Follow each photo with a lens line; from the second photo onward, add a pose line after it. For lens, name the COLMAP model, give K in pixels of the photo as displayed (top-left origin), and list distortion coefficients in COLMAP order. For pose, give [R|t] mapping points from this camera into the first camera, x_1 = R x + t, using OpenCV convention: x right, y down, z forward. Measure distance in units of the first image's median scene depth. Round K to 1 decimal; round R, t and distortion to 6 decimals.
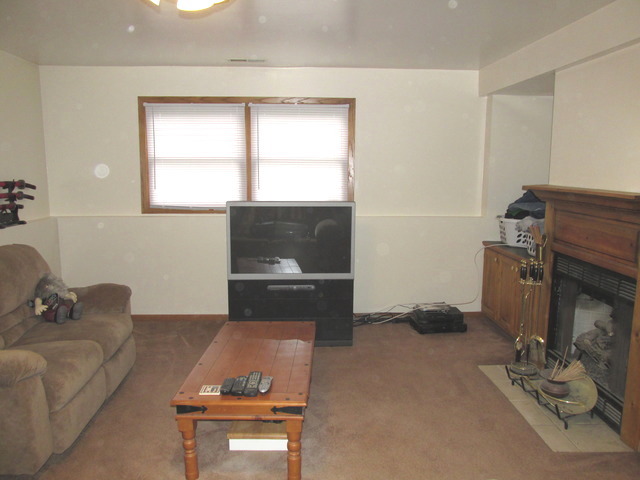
lens RADIAL K [[533.3, 0, 319.4], [0, 533.3, 240.9], [0, 0, 1]] dist [-0.010521, -0.001549]
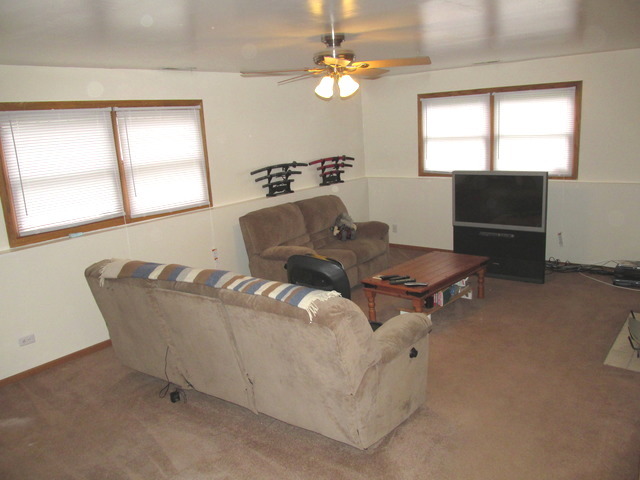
lens RADIAL K [[533.3, 0, 322.5], [0, 533.3, 239.2], [0, 0, 1]] dist [-0.010521, -0.001549]
pose [[0.770613, 0.092316, -0.630581, 0.449228], [-0.036672, 0.994237, 0.100739, -0.021087], [0.636247, -0.054506, 0.769557, -0.317718]]
